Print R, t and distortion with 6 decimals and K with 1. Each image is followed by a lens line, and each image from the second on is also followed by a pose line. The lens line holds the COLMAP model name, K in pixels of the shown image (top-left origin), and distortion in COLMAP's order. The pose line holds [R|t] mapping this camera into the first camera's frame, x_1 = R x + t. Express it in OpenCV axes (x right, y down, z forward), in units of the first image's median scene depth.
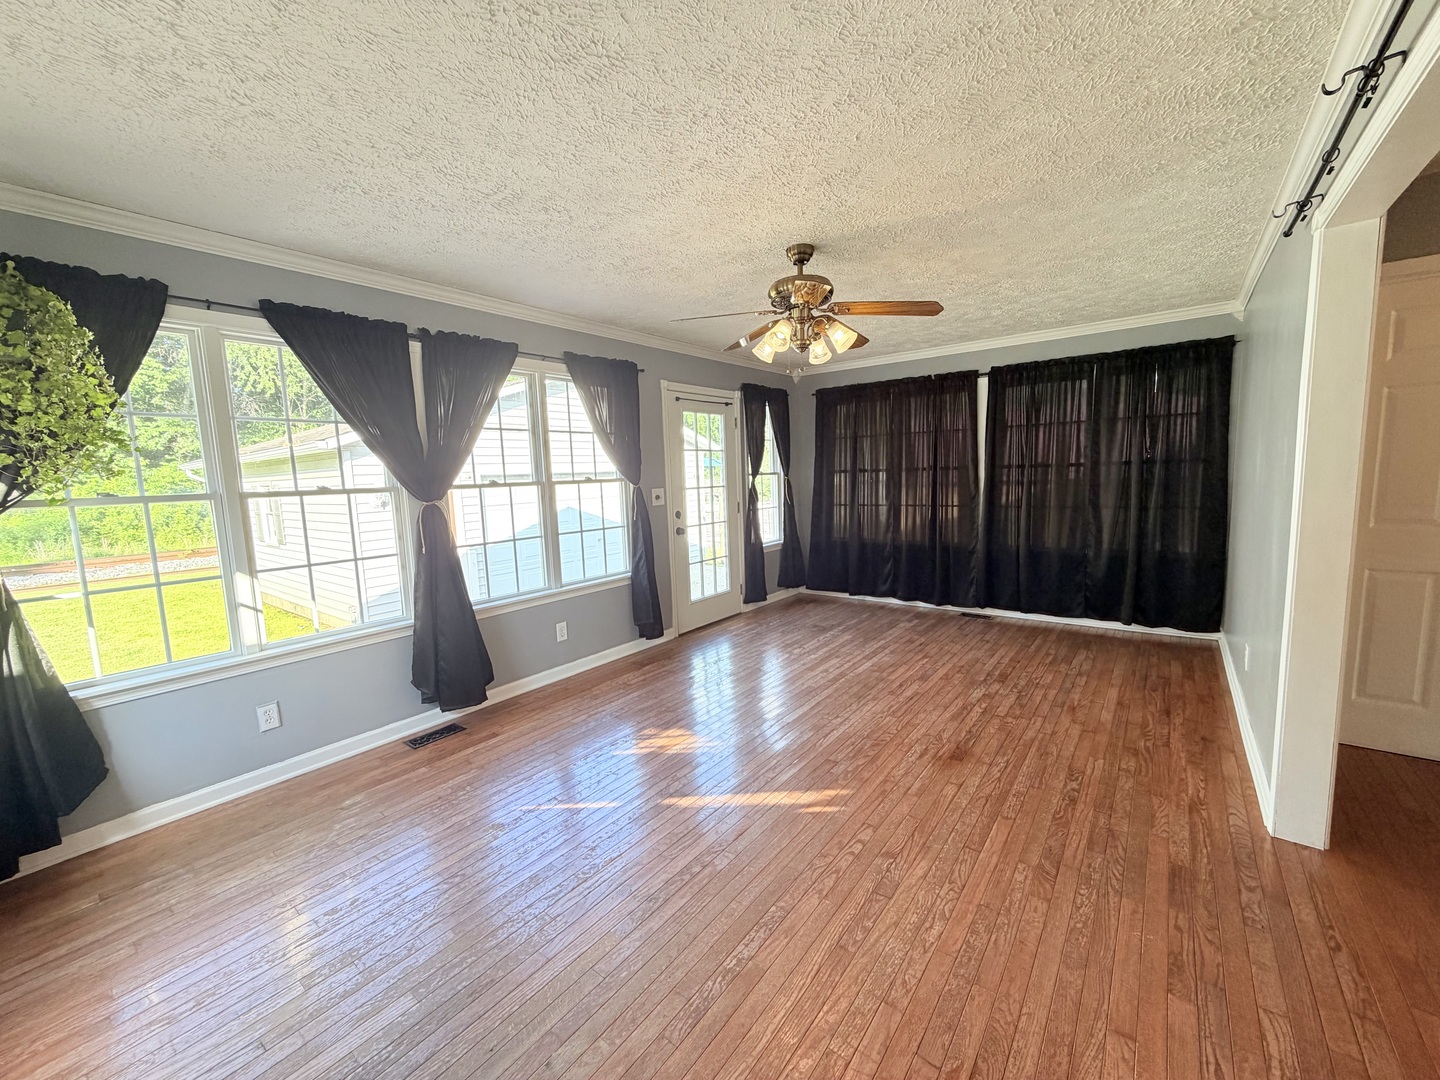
lens RADIAL K [[574.8, 0, 716.3], [0, 574.8, 539.4], [0, 0, 1]] dist [-0.000489, 0.000173]
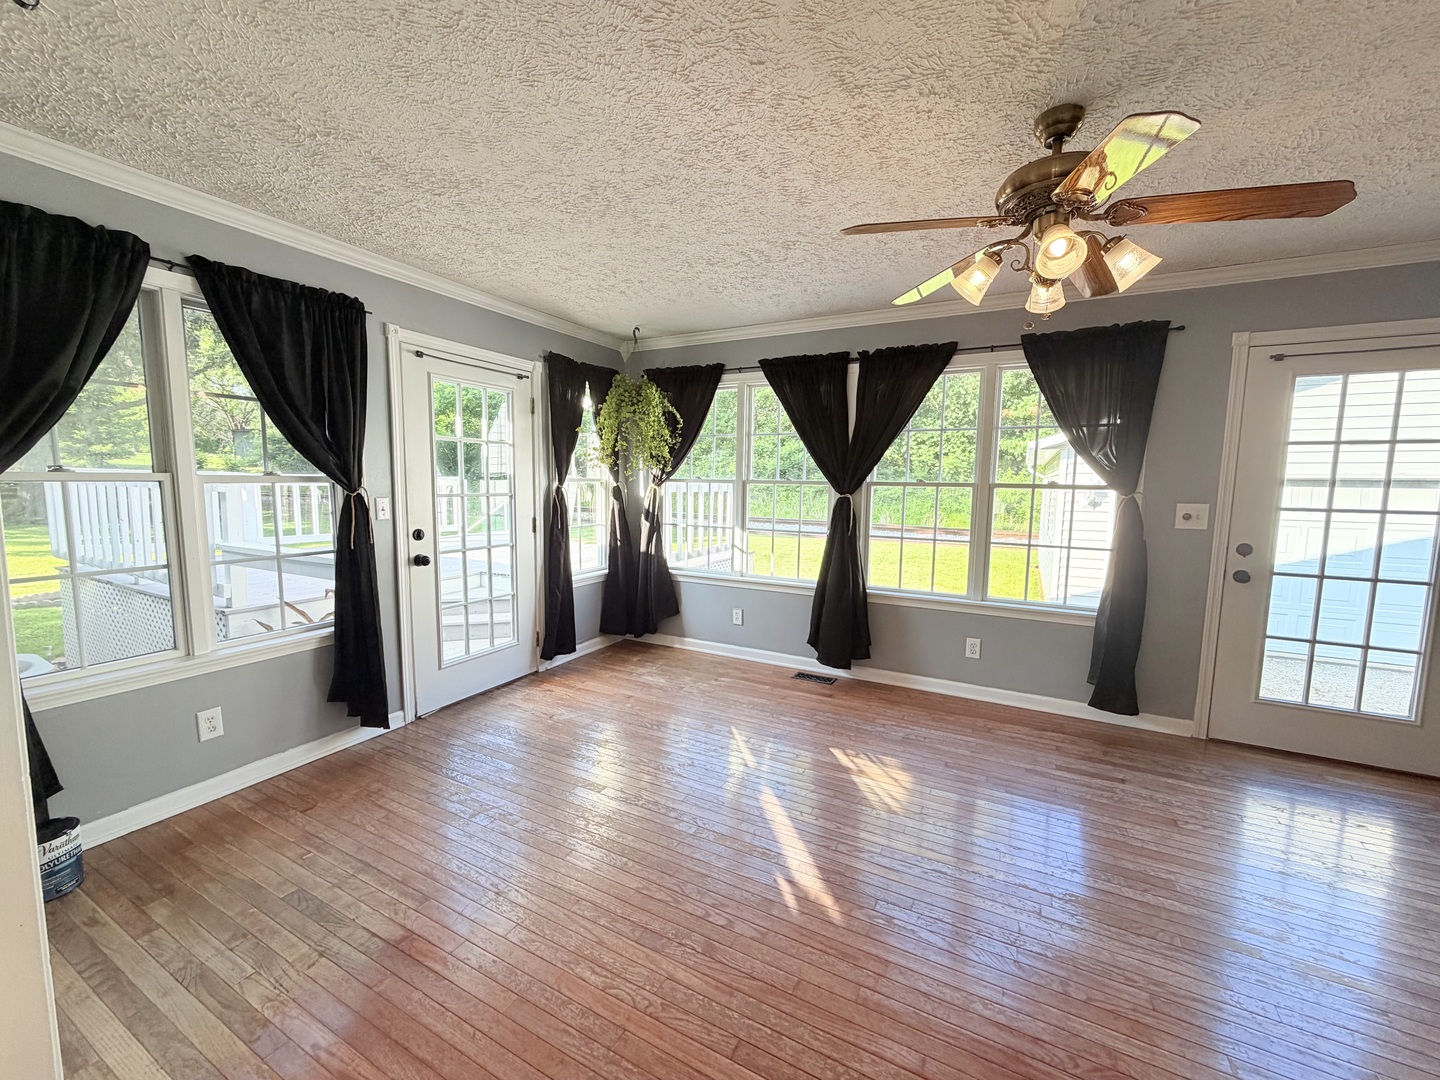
lens RADIAL K [[574.8, 0, 720.1], [0, 574.8, 542.0], [0, 0, 1]] dist [-0.000489, 0.000173]
pose [[0.174351, 0.143315, -0.974198, 0.673938], [-0.130702, 0.983966, 0.121360, -0.081695], [0.975971, 0.106171, 0.190287, 0.527342]]
